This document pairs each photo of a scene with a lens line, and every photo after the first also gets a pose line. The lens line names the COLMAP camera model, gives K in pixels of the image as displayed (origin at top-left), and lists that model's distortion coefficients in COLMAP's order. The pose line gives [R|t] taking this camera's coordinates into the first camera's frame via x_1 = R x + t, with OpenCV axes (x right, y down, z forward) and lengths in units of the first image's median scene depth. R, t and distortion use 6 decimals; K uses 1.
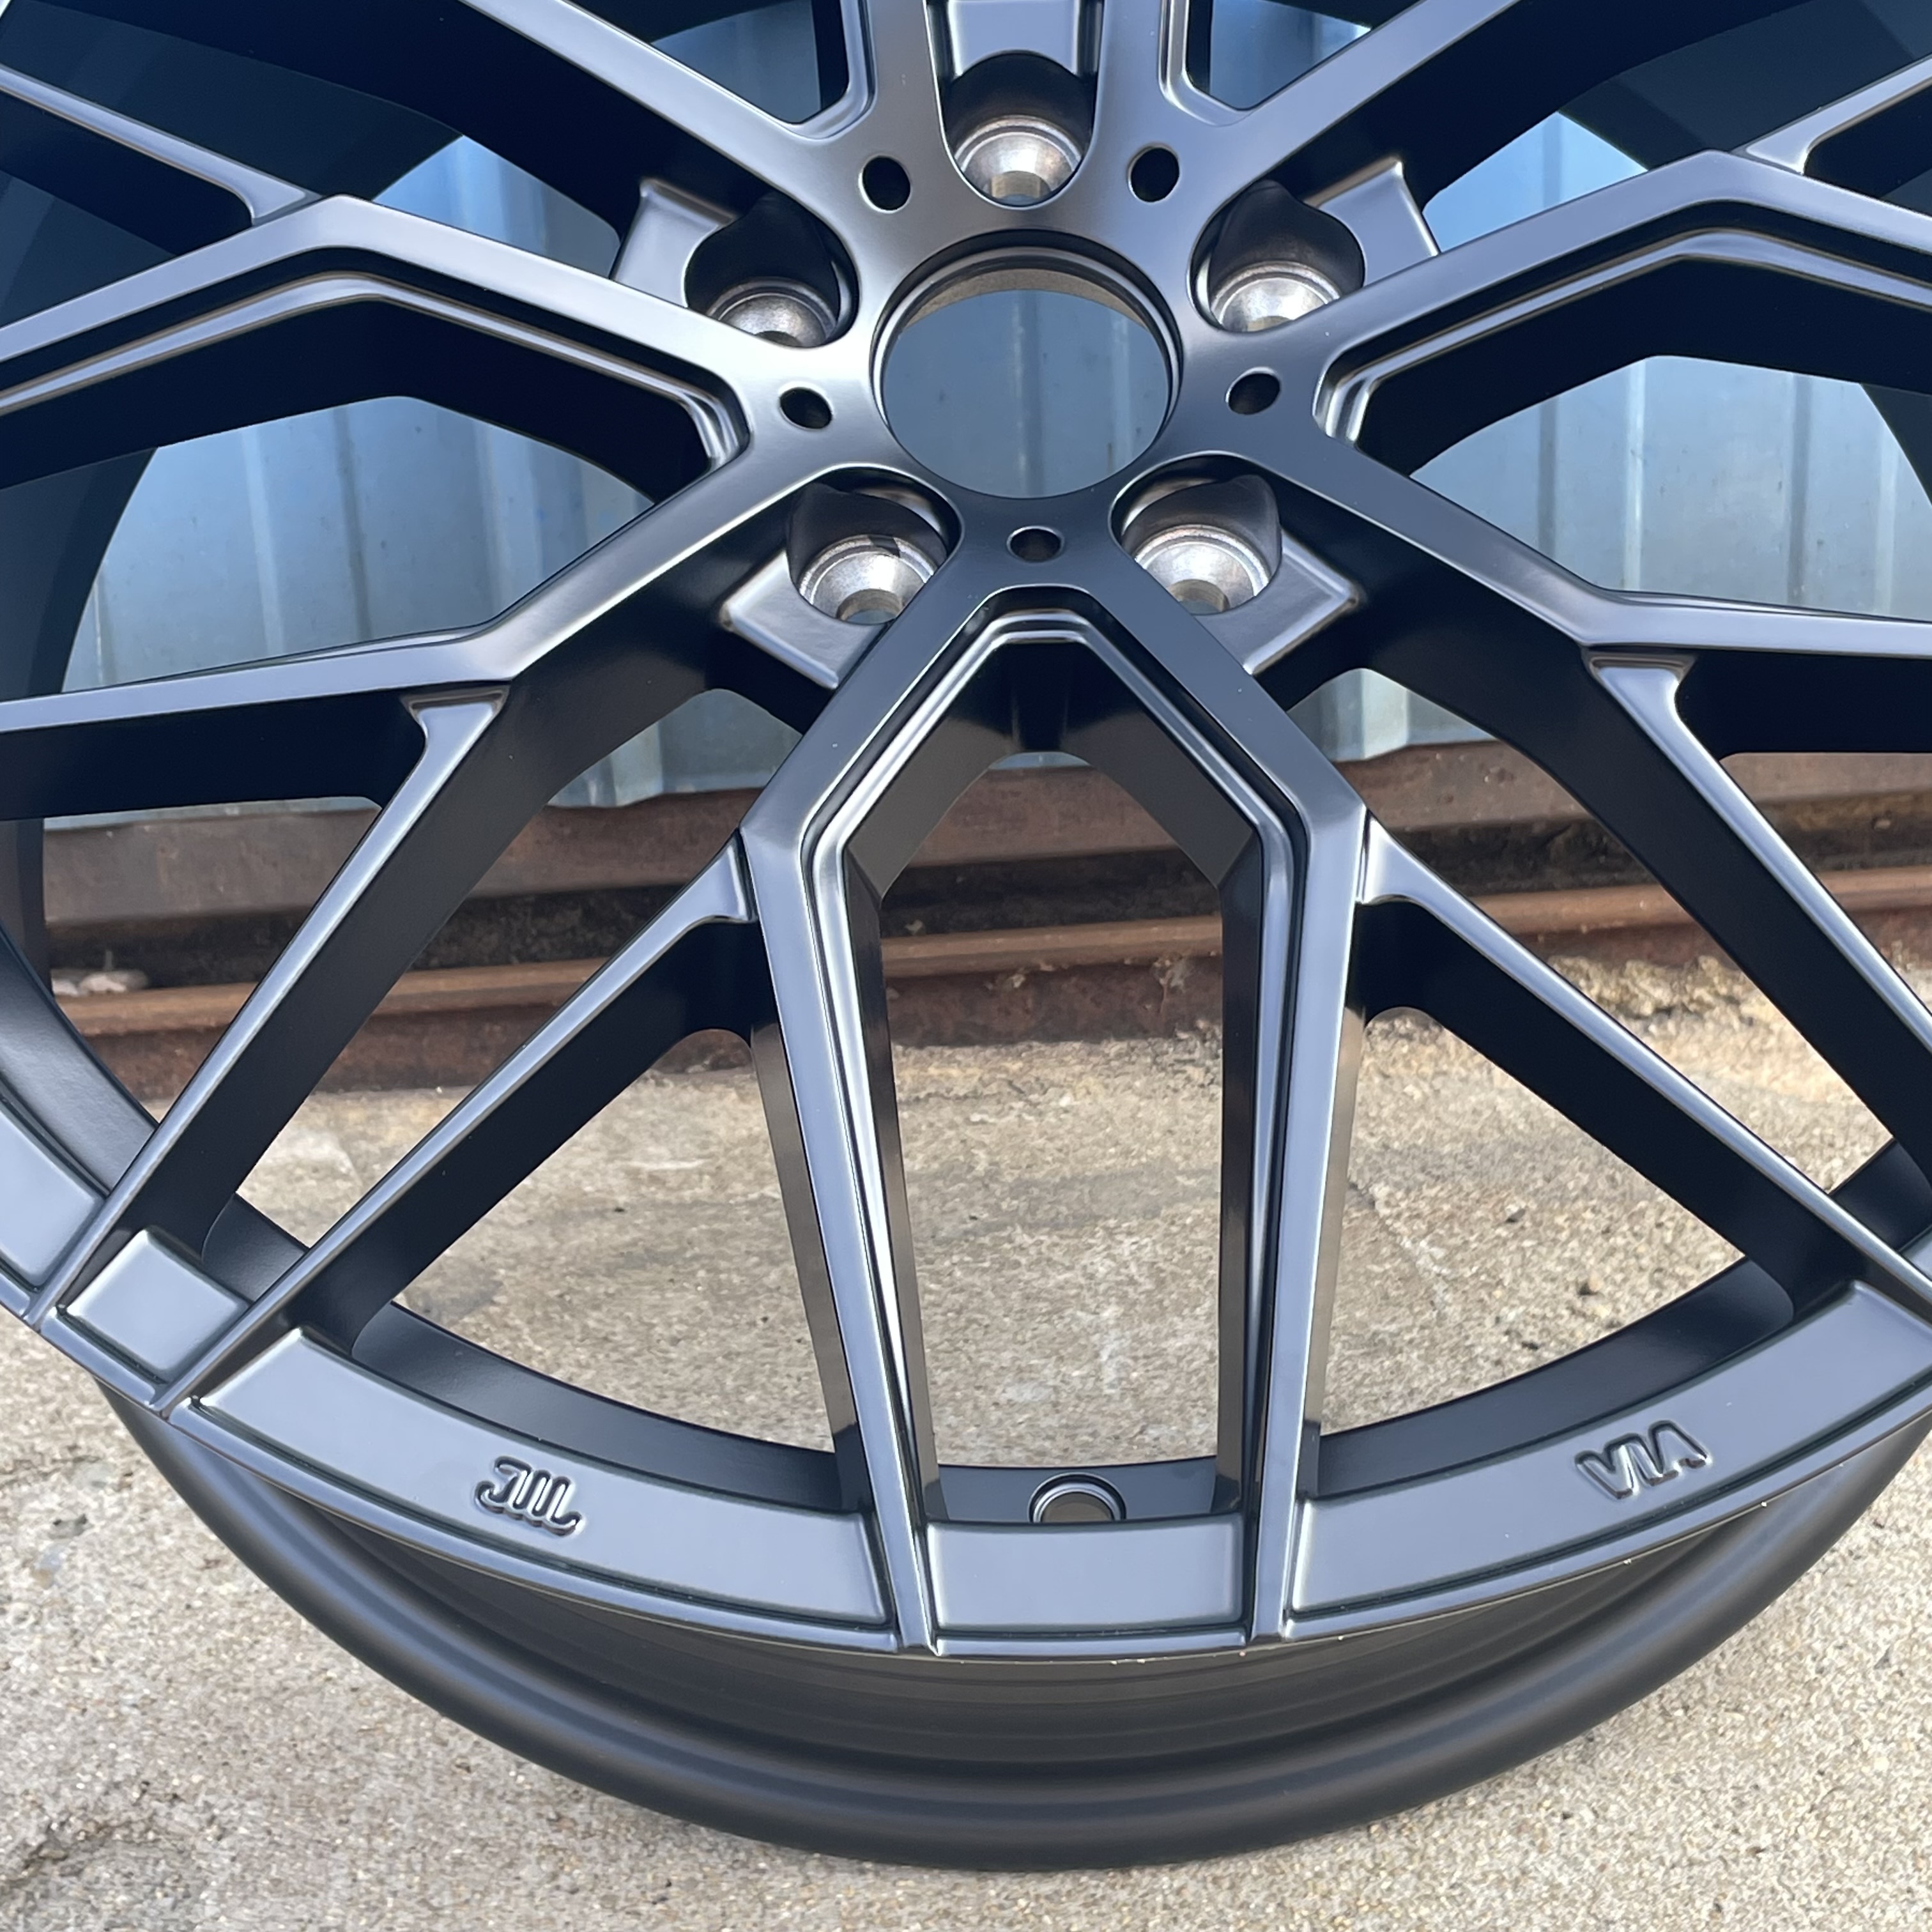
lens RADIAL K [[3320.9, 0, 957.5], [0, 3320.9, 930.3], [0, 0, 1]] dist [0.154786, -0.427461]
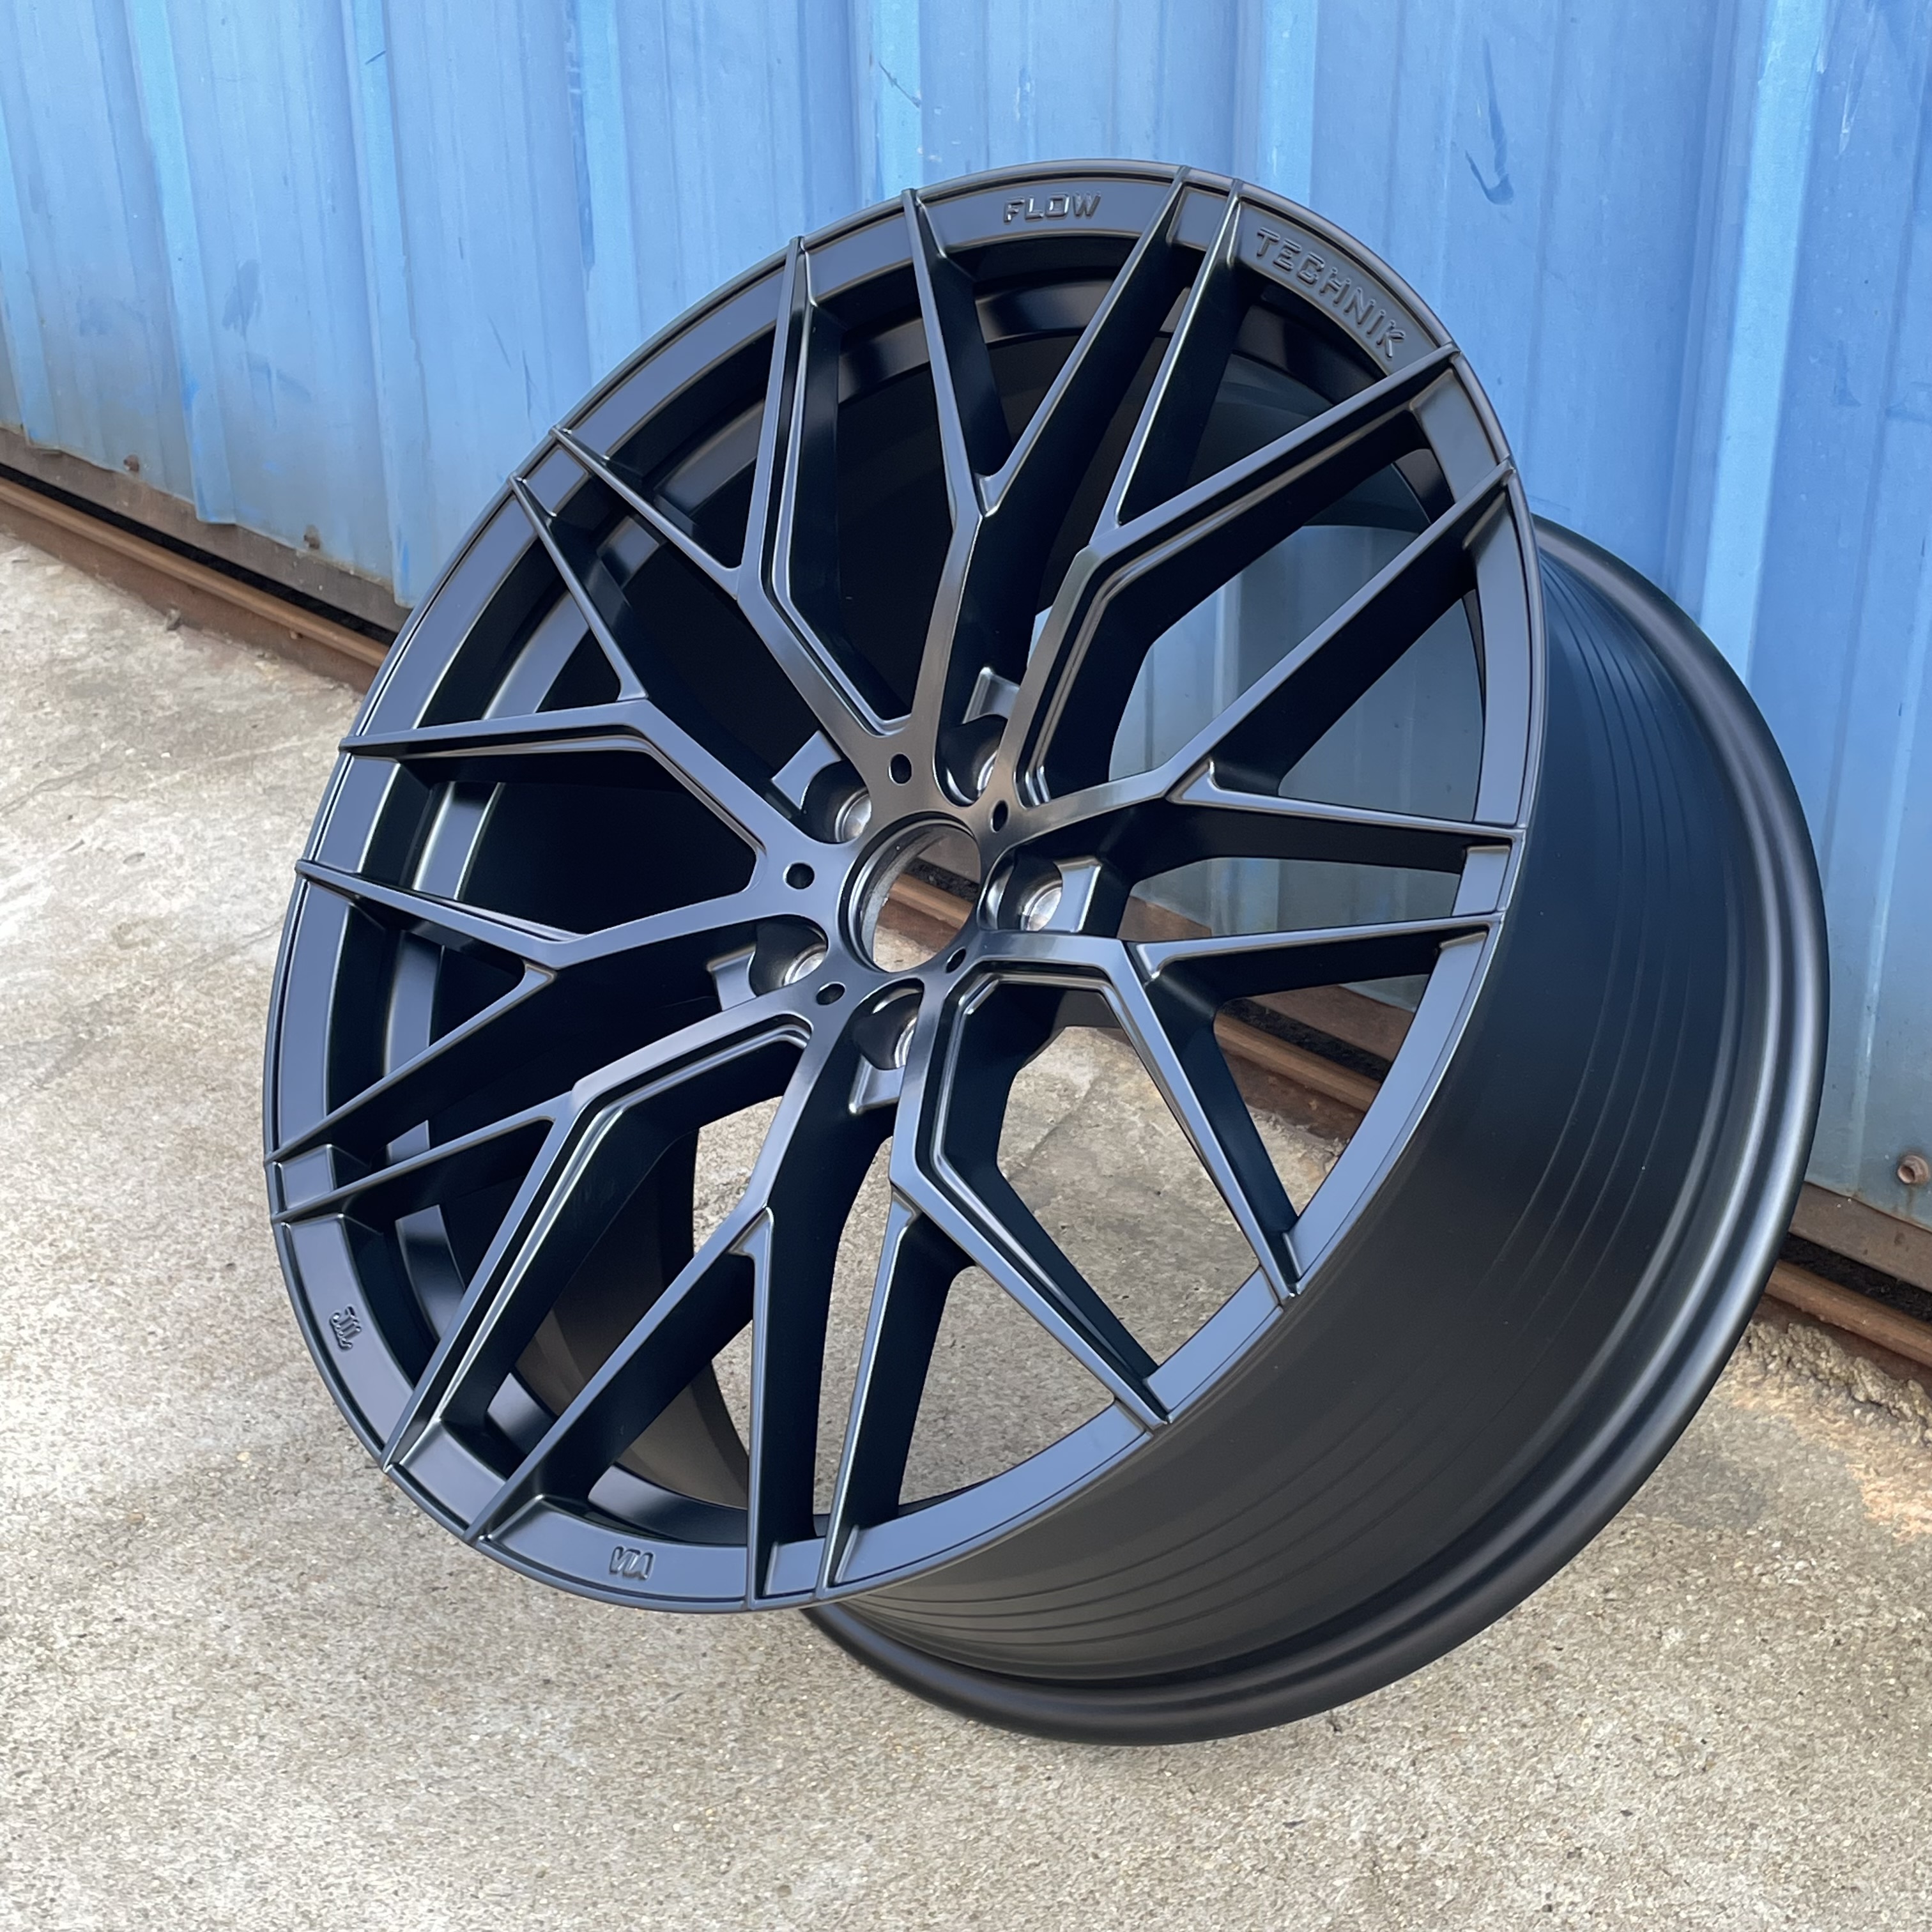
lens RADIAL K [[2991.2, 0, 952.7], [0, 2991.2, 956.7], [0, 0, 1]] dist [0.111222, -0.158619]
pose [[0.649200, 0.383020, -0.657141, 0.956159], [-0.266941, 0.923736, 0.274691, -0.506072], [0.712237, -0.002912, 0.701933, -0.097156]]
